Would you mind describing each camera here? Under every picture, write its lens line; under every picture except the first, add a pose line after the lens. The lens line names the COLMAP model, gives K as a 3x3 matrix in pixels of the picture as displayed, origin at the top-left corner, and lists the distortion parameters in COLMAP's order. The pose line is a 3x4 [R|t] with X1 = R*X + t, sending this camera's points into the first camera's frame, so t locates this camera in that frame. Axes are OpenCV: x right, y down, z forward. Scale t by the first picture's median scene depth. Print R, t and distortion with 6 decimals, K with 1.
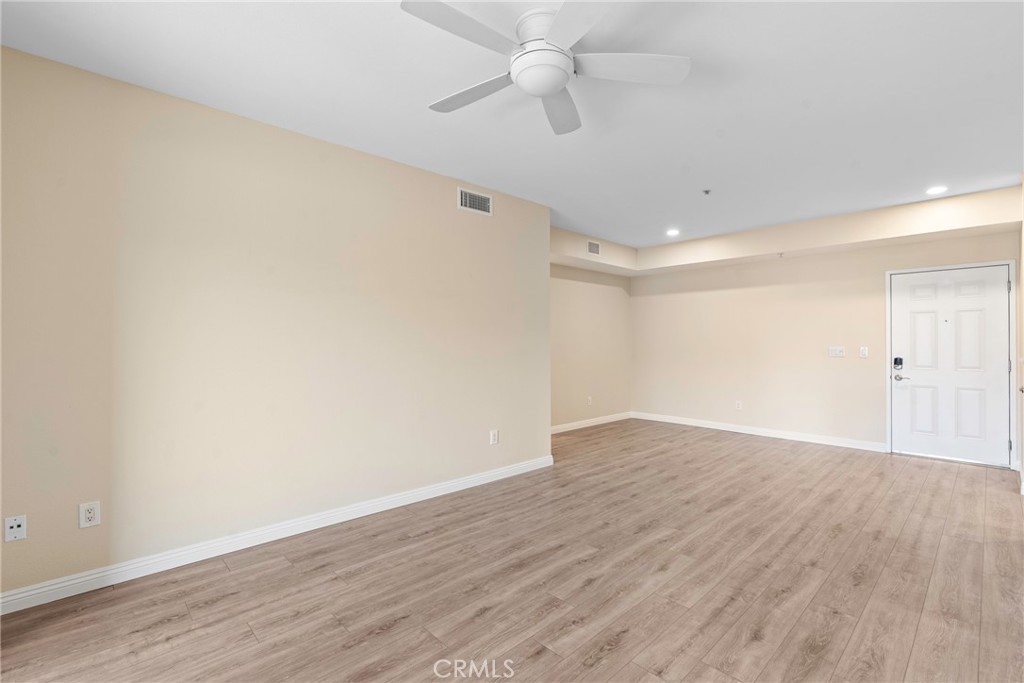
lens RADIAL K [[462.9, 0, 516.0], [0, 462.9, 341.1], [0, 0, 1]] dist [-0.004061, 0.000636]
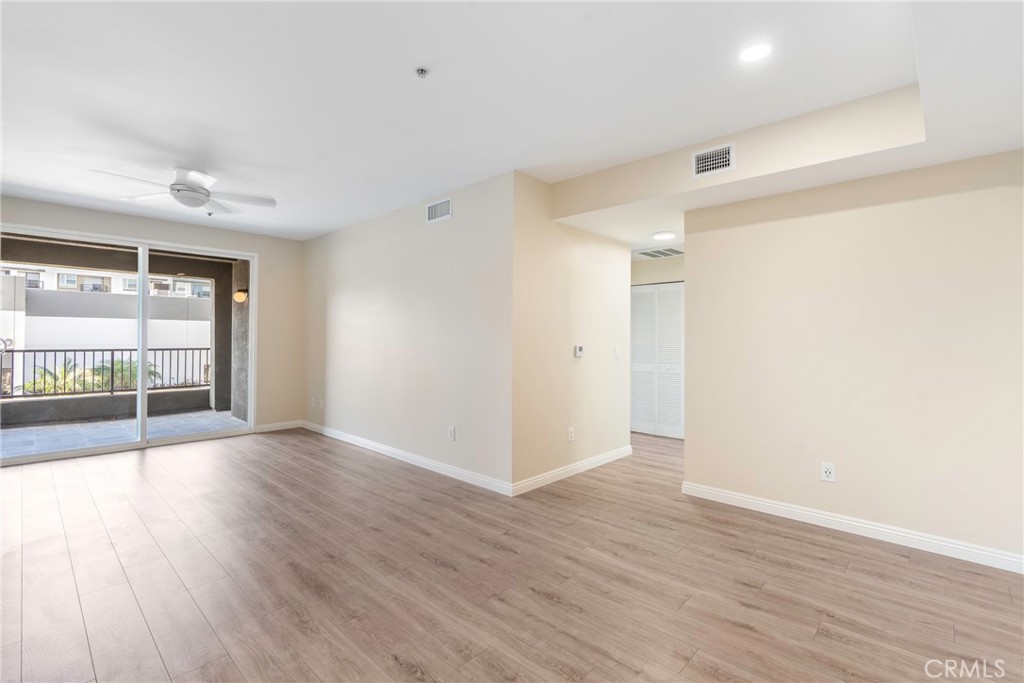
lens RADIAL K [[462.9, 0, 504.5], [0, 462.9, 333.0], [0, 0, 1]] dist [-0.004061, 0.000636]
pose [[0.040048, -0.015638, -0.999075, 1.068086], [-0.006584, 0.999852, -0.015914, 0.004890], [0.999176, 0.007216, 0.039939, 1.185642]]
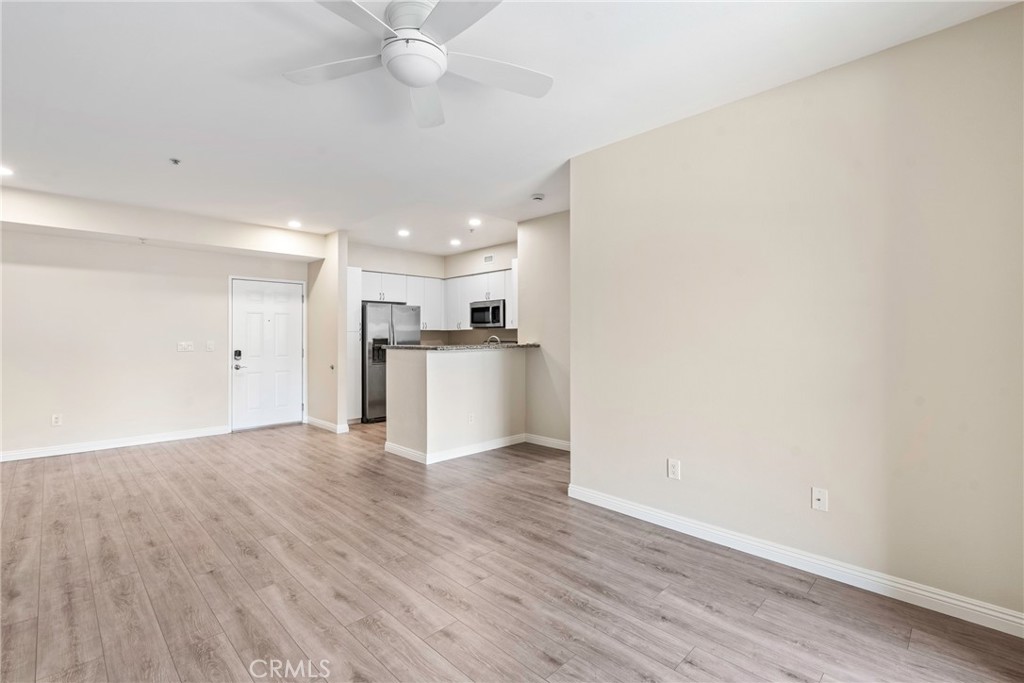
lens RADIAL K [[462.9, 0, 508.9], [0, 462.9, 337.5], [0, 0, 1]] dist [-0.004061, 0.000636]
pose [[-0.021370, -0.001558, 0.999770, -0.495852], [-0.001011, 0.999998, 0.001537, 0.001113], [-0.999771, -0.000978, -0.021372, 0.441172]]
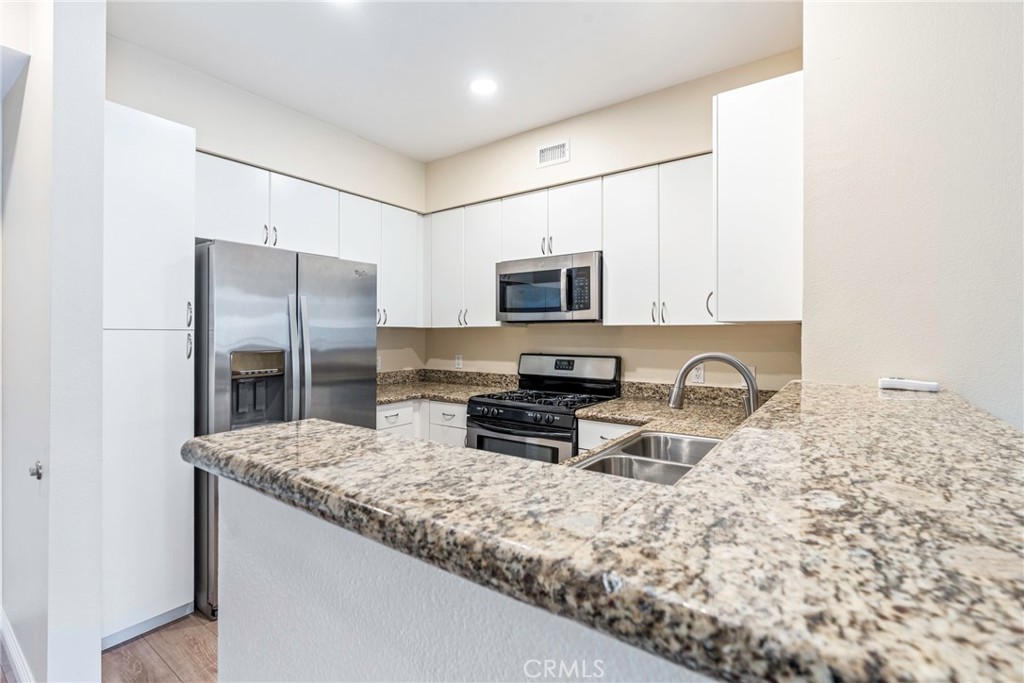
lens RADIAL K [[462.9, 0, 508.6], [0, 462.9, 332.2], [0, 0, 1]] dist [-0.004061, 0.000636]
pose [[-0.179658, 0.003239, 0.983724, 0.639515], [-0.008327, 0.999954, -0.004813, -0.014855], [-0.983694, -0.009056, -0.179622, 0.686007]]
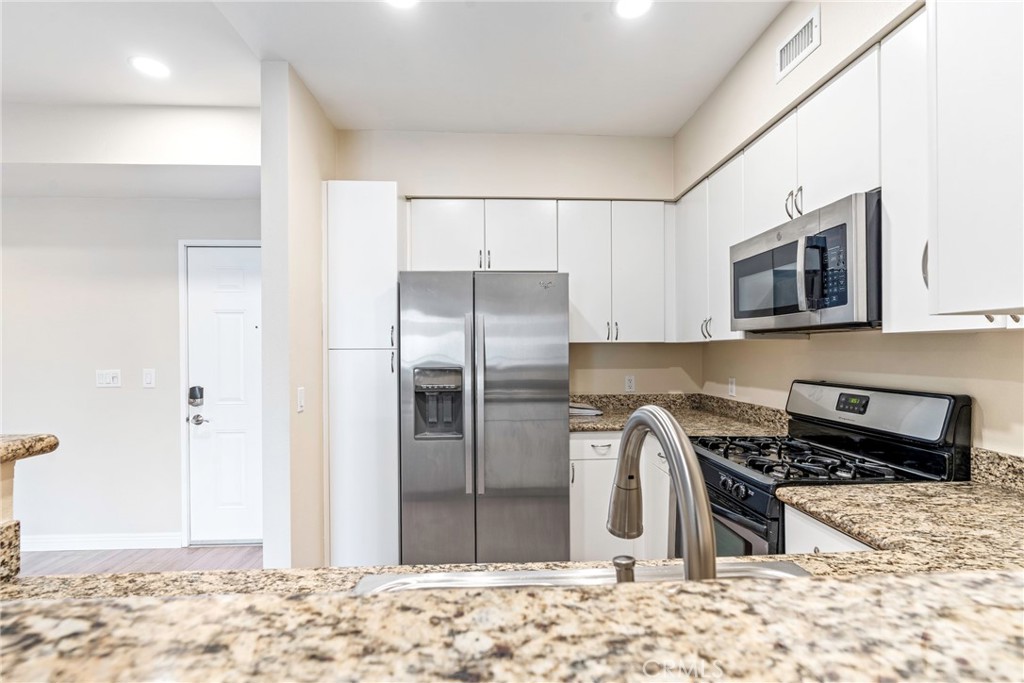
lens RADIAL K [[462.9, 0, 509.7], [0, 462.9, 346.8], [0, 0, 1]] dist [-0.004061, 0.000636]
pose [[0.646747, 0.000828, 0.762704, 0.845909], [0.000862, 0.999998, -0.001816, -0.018809], [-0.762704, 0.001832, 0.646745, 0.405419]]
